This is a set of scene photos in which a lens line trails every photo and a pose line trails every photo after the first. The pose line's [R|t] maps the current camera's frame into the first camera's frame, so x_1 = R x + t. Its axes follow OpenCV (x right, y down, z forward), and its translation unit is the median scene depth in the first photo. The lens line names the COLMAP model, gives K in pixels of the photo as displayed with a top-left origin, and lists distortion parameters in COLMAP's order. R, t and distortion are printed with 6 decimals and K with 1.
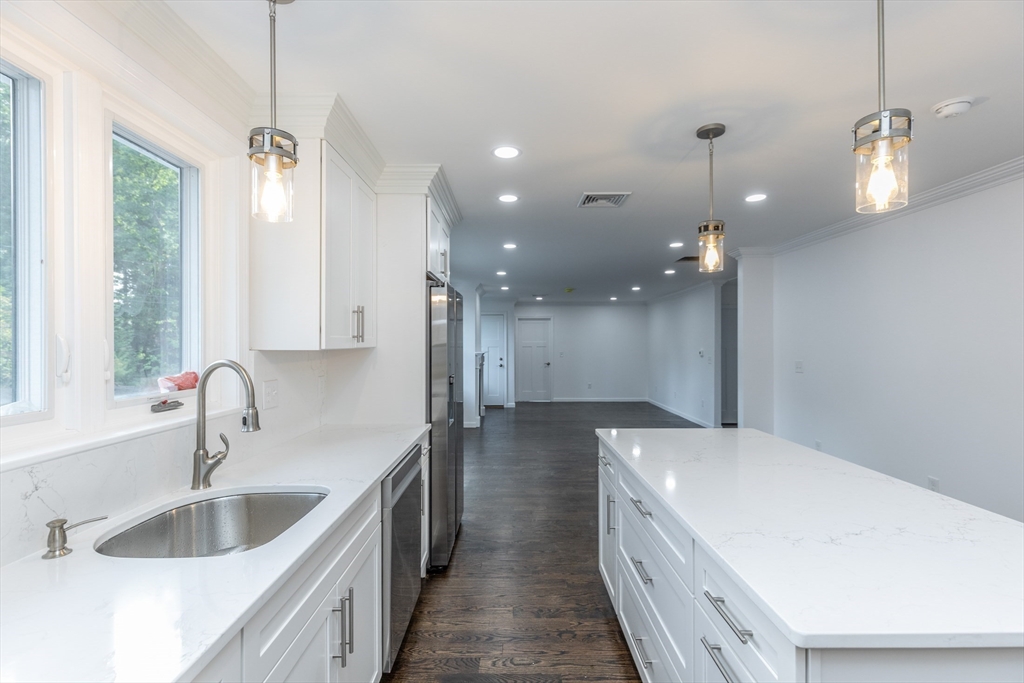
lens RADIAL K [[467.1, 0, 512.0], [0, 467.1, 341.5], [0, 0, 1]] dist [0.000922, -0.000489]
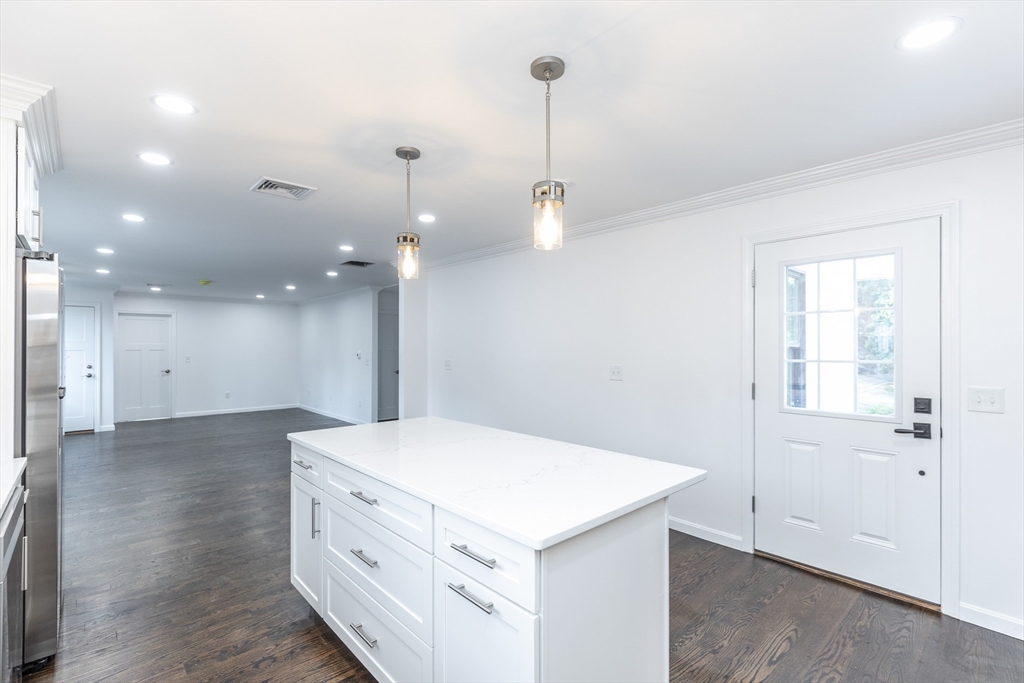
lens RADIAL K [[467.4, 0, 515.8], [0, 467.4, 345.5], [0, 0, 1]] dist [0.008774, -0.000163]
pose [[0.736256, 0.003669, 0.676693, -0.096669], [-0.003726, 0.999992, -0.001368, 0.008006], [-0.676693, -0.001514, 0.736264, -0.000466]]
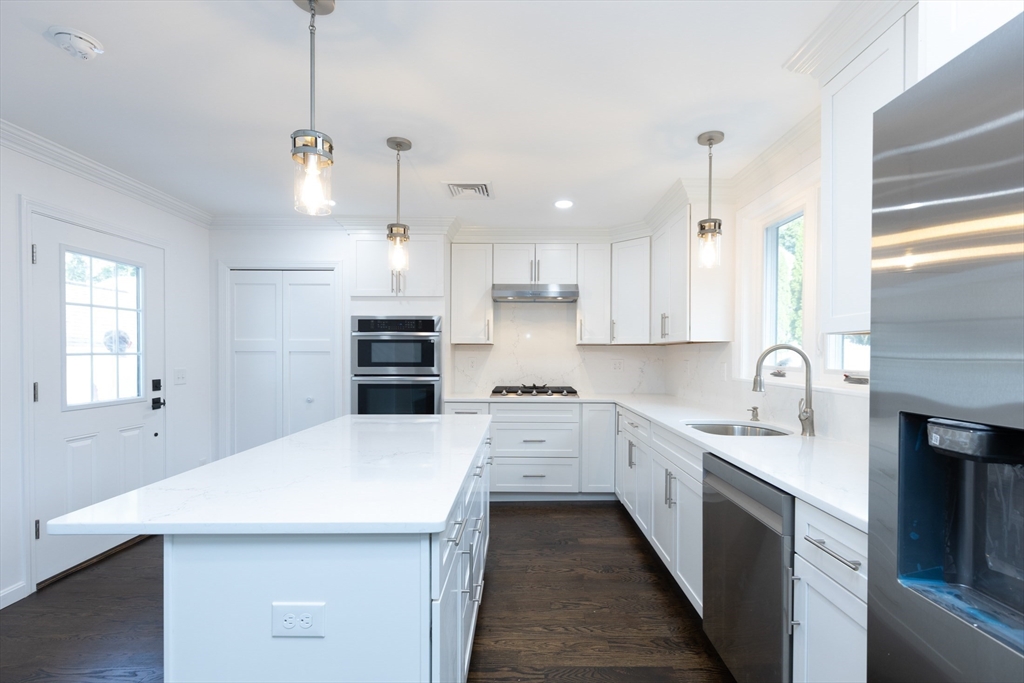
lens RADIAL K [[465.9, 0, 528.1], [0, 465.9, 358.2], [0, 0, 1]] dist [0.002972, 0.000144]
pose [[-0.999926, -0.000940, -0.012130, 0.088300], [-0.001020, 0.999978, 0.006607, 0.033679], [0.012123, 0.006619, -0.999905, 1.130191]]
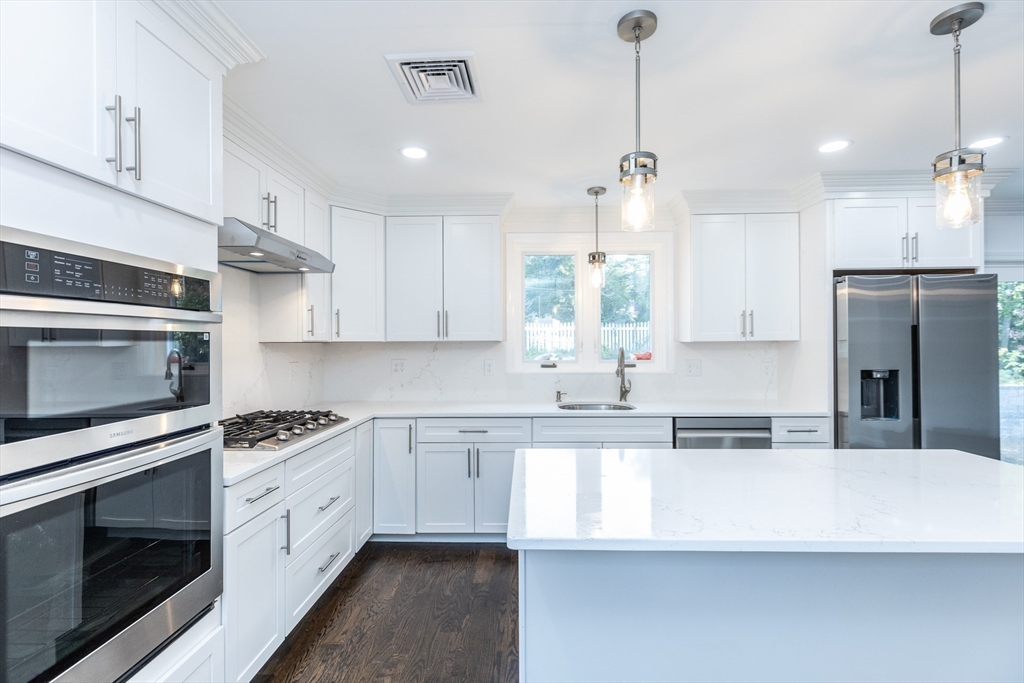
lens RADIAL K [[454.8, 0, 515.8], [0, 454.8, 340.5], [0, 0, 1]] dist [0.007948, -0.000147]
pose [[-0.032165, -0.000771, -0.999482, 0.744481], [0.008706, 0.999962, -0.001051, 0.005589], [0.999445, -0.008735, -0.032157, 0.261777]]
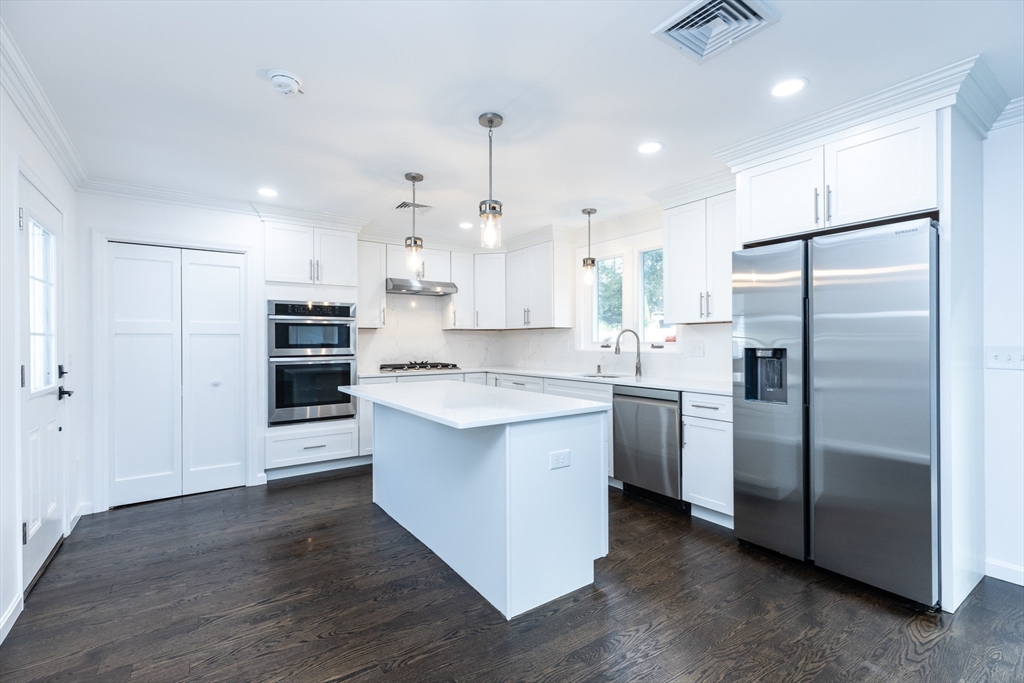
lens RADIAL K [[454.8, 0, 515.8], [0, 454.8, 340.5], [0, 0, 1]] dist [0.007948, -0.000147]
pose [[-0.814224, 0.004523, -0.580533, 0.684909], [0.007663, 0.999966, -0.002956, 0.050680], [0.580500, -0.006855, -0.814231, 1.300256]]
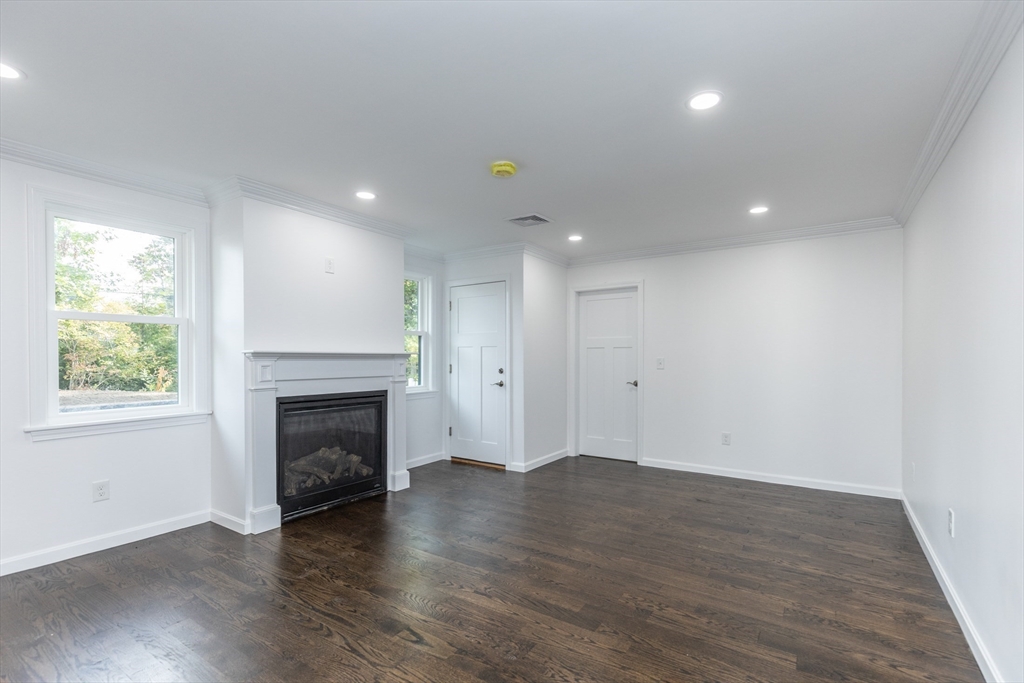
lens RADIAL K [[465.9, 0, 528.1], [0, 465.9, 358.2], [0, 0, 1]] dist [0.002972, 0.000144]
pose [[0.843018, 0.003360, -0.537875, 0.820049], [0.002084, 0.999953, 0.009513, 0.060623], [0.537881, -0.009141, 0.842971, 1.858140]]
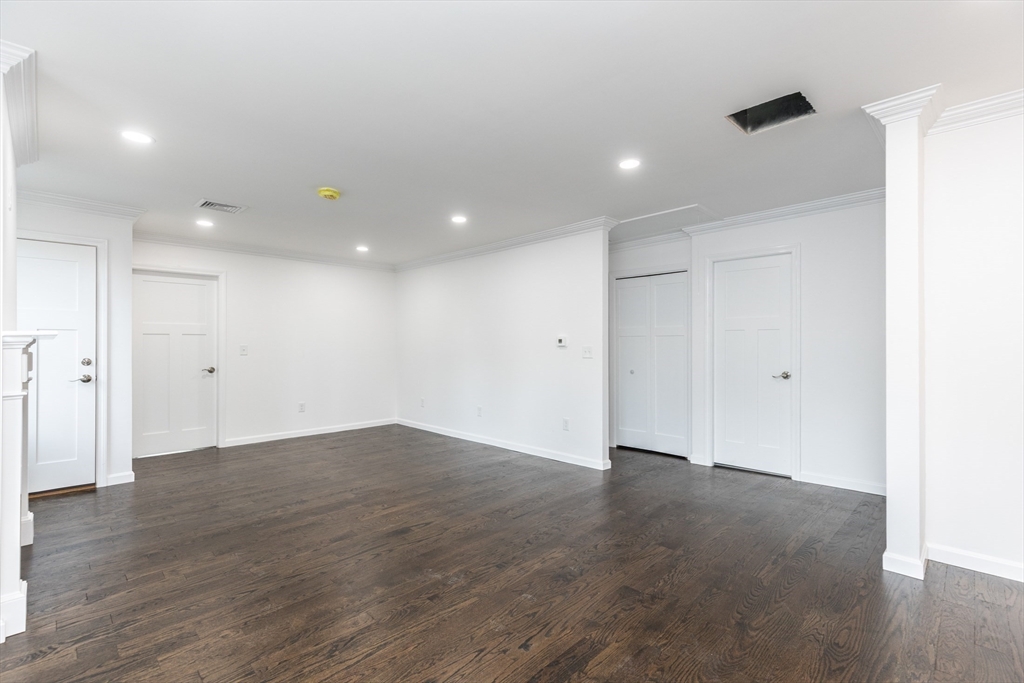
lens RADIAL K [[460.0, 0, 512.0], [0, 460.0, 341.5], [0, 0, 1]] dist [0.006640, 0.000161]
pose [[0.702247, 0.005926, 0.711909, -0.151042], [-0.004323, 0.999982, -0.004060, 0.065052], [-0.711920, -0.000227, 0.702260, 1.514621]]
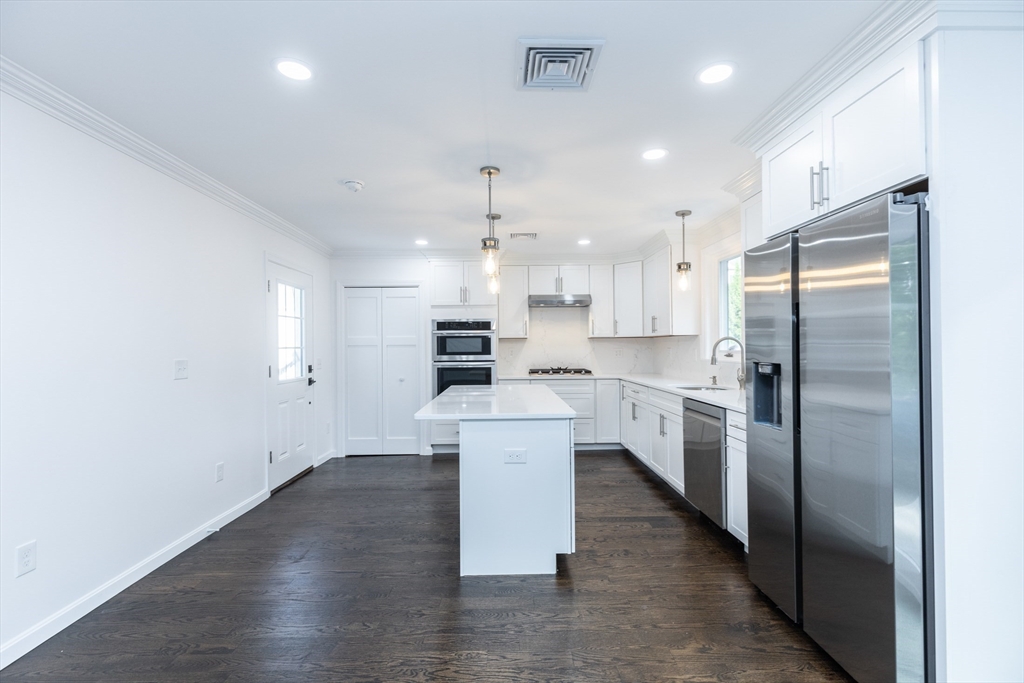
lens RADIAL K [[454.8, 0, 515.8], [0, 454.8, 340.5], [0, 0, 1]] dist [0.007948, -0.000147]
pose [[-0.999614, 0.010140, -0.025883, 0.264696], [0.010527, 0.999834, -0.014879, 0.037844], [0.025728, -0.015146, -0.999554, 1.571348]]
